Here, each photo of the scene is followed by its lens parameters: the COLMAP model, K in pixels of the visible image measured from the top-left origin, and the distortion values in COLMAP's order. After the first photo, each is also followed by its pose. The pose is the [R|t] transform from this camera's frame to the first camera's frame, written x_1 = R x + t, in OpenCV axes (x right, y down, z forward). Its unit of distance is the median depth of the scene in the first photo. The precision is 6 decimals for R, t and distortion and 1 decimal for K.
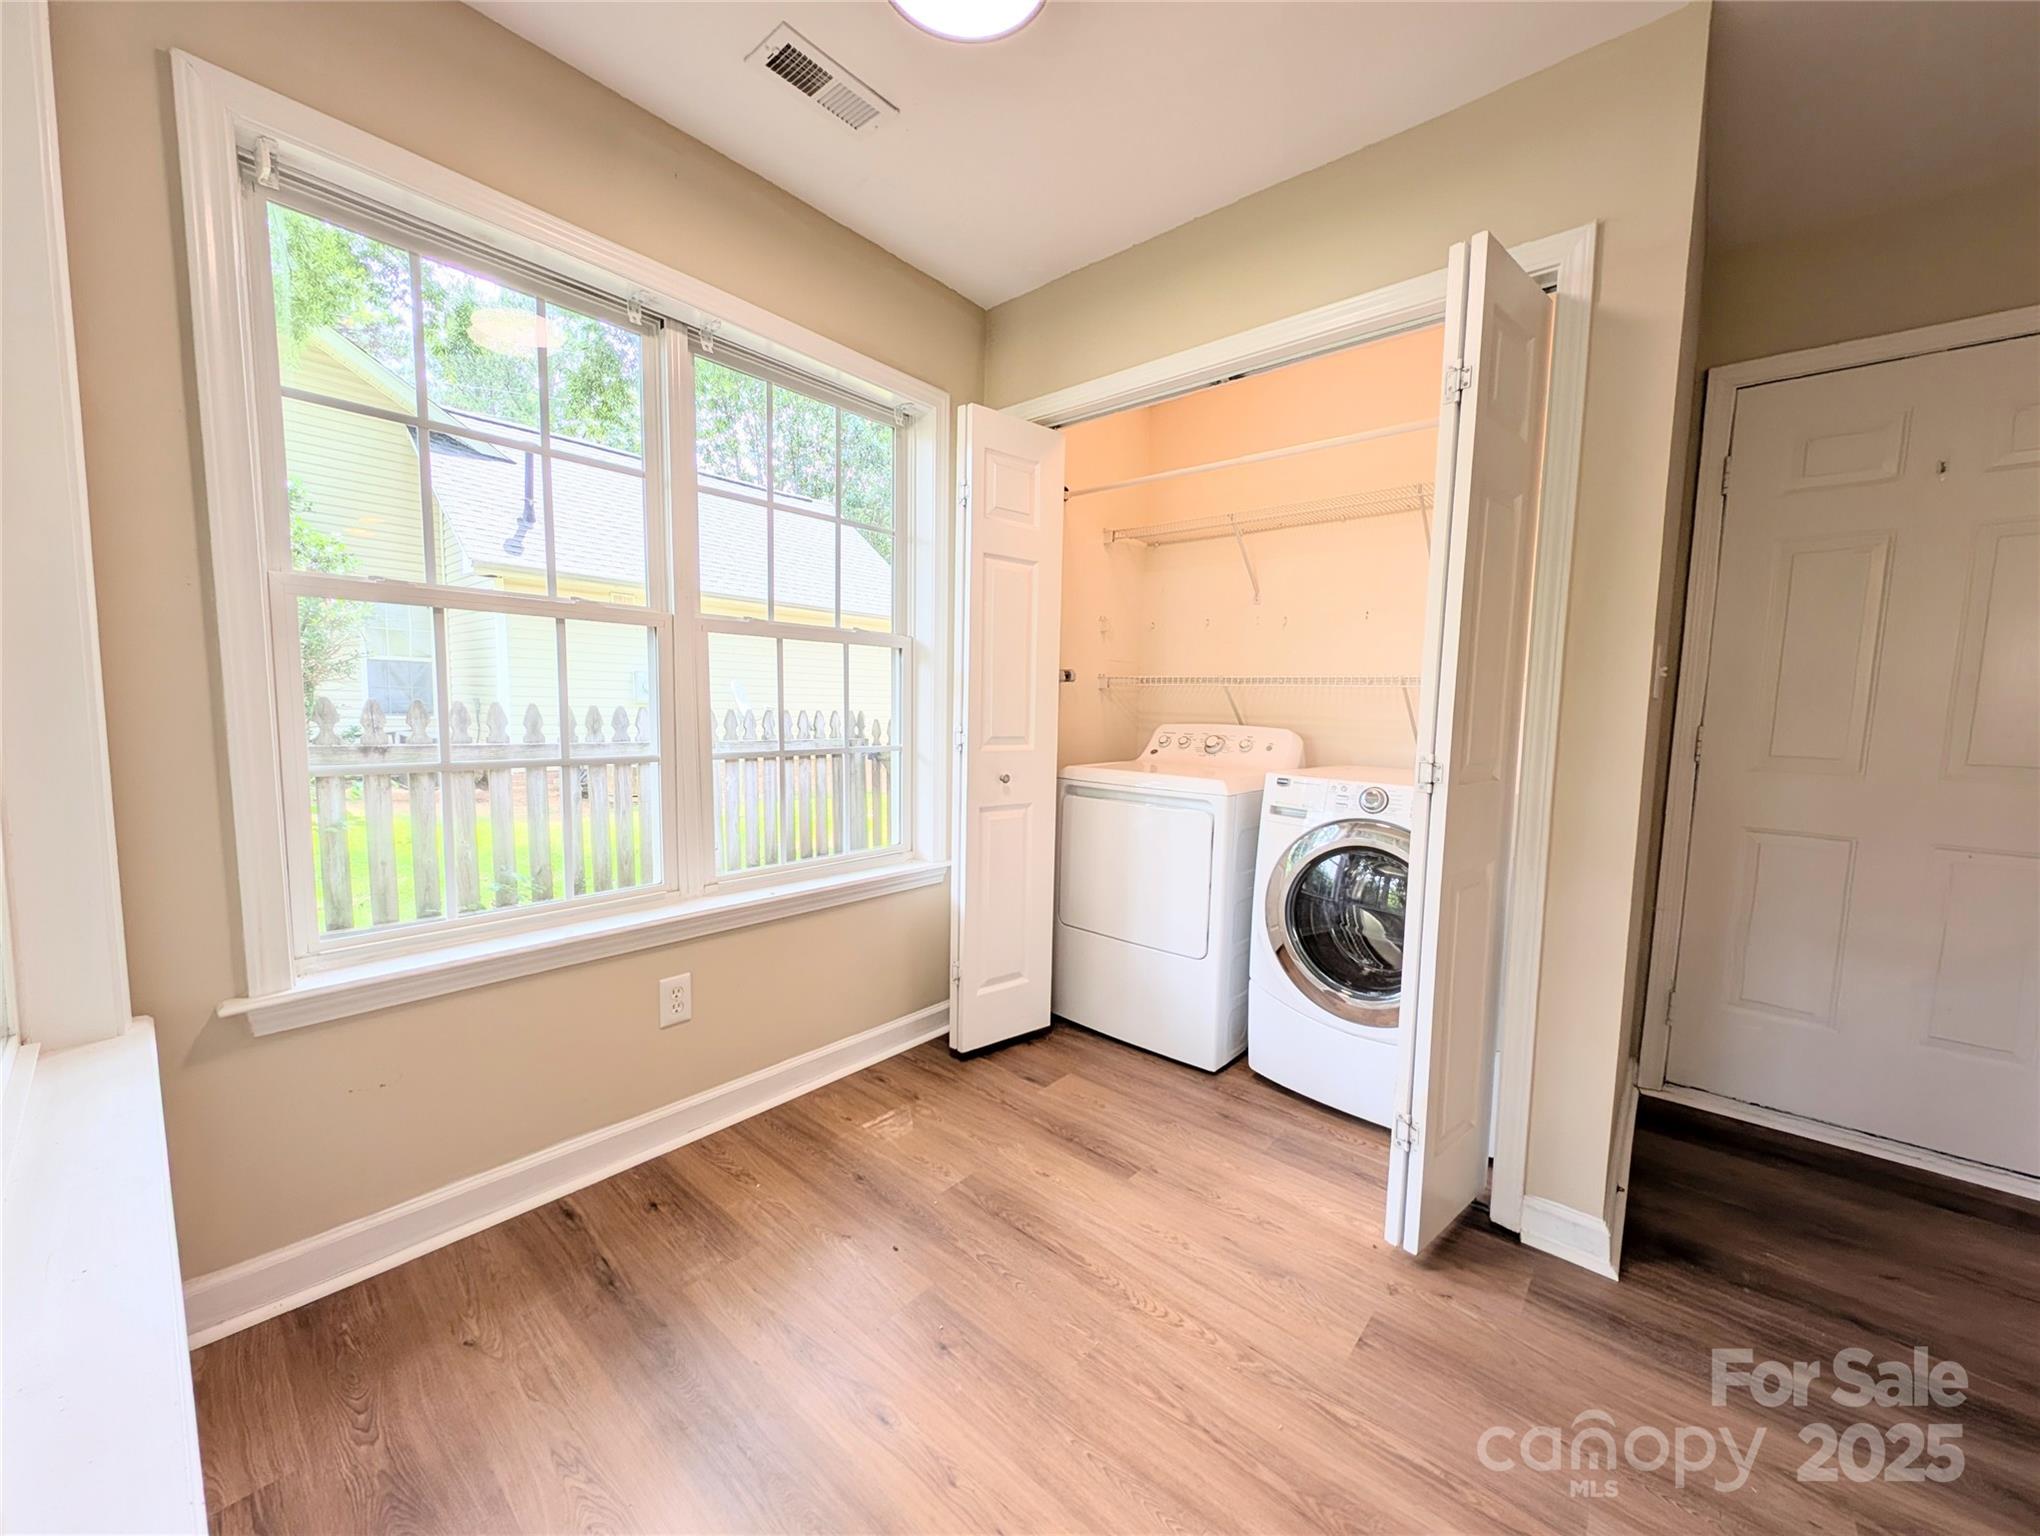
lens RADIAL K [[763.4, 0, 1018.2], [0, 763.4, 775.7], [0, 0, 1]] dist [0.020154, -0.009902]
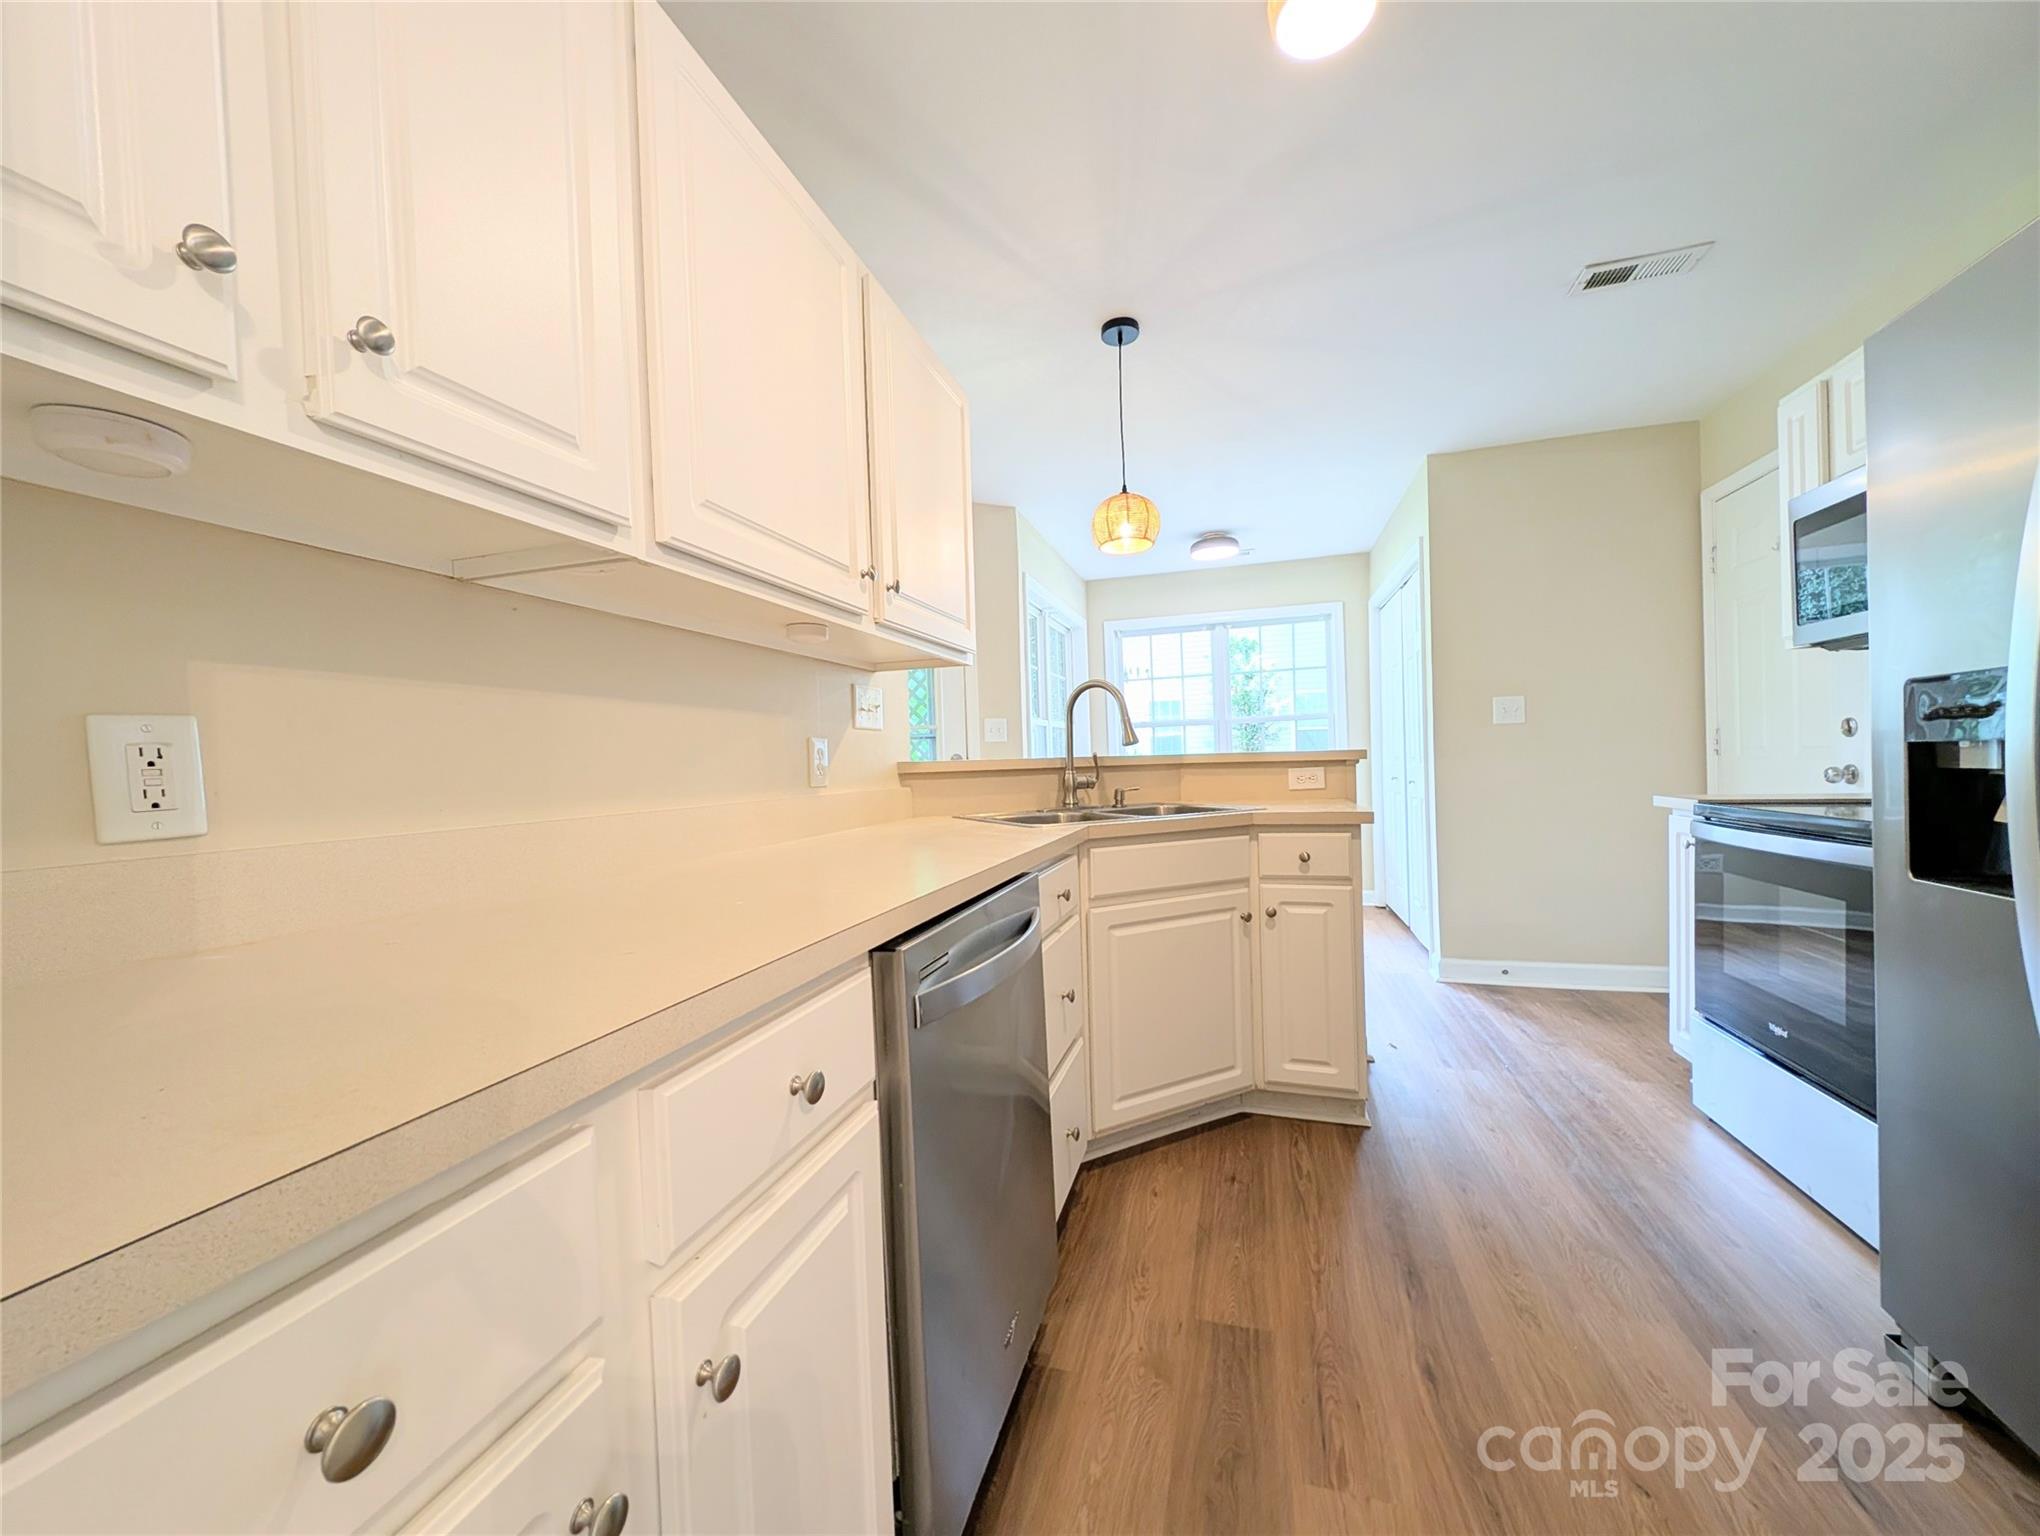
lens RADIAL K [[766.1, 0, 1016.7], [0, 766.1, 772.4], [0, 0, 1]] dist [0.001575, -0.000476]
pose [[0.404606, -0.028911, -0.914034, 1.975428], [-0.046909, 0.997528, -0.052317, 0.182962], [0.913287, 0.064044, 0.402250, -0.893823]]
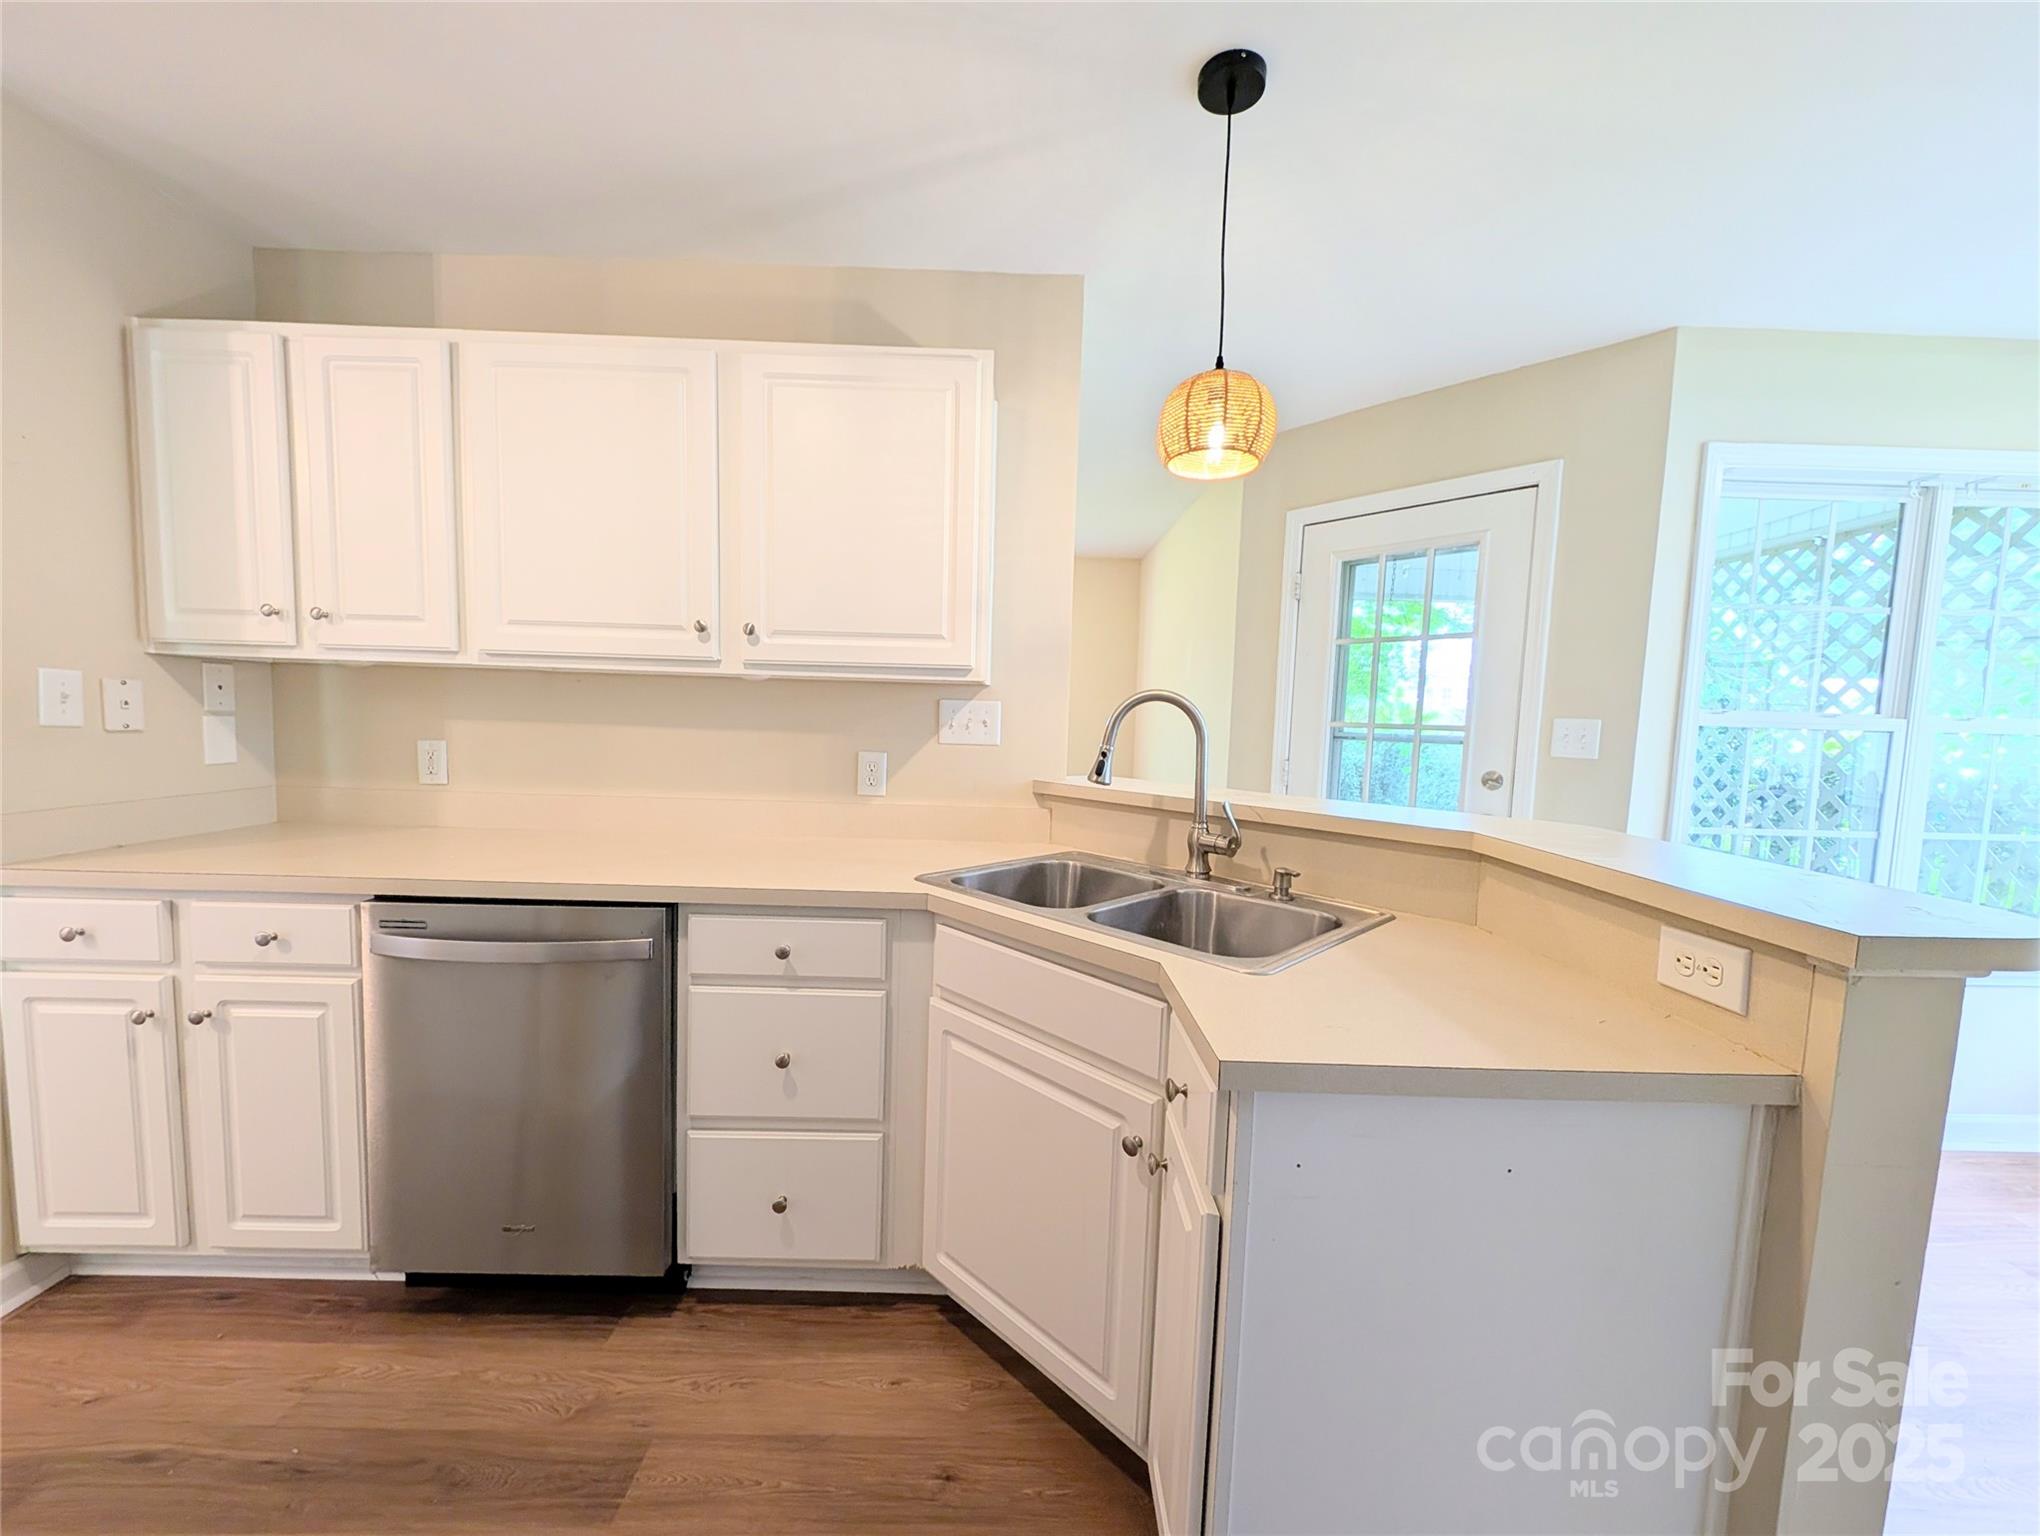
lens RADIAL K [[766.1, 0, 1016.7], [0, 766.1, 772.4], [0, 0, 1]] dist [0.001575, -0.000476]
pose [[-0.746002, -0.000251, -0.665943, 1.541147], [-0.117872, 0.984260, 0.131673, -0.046872], [0.655429, 0.176725, -0.734290, 0.244440]]
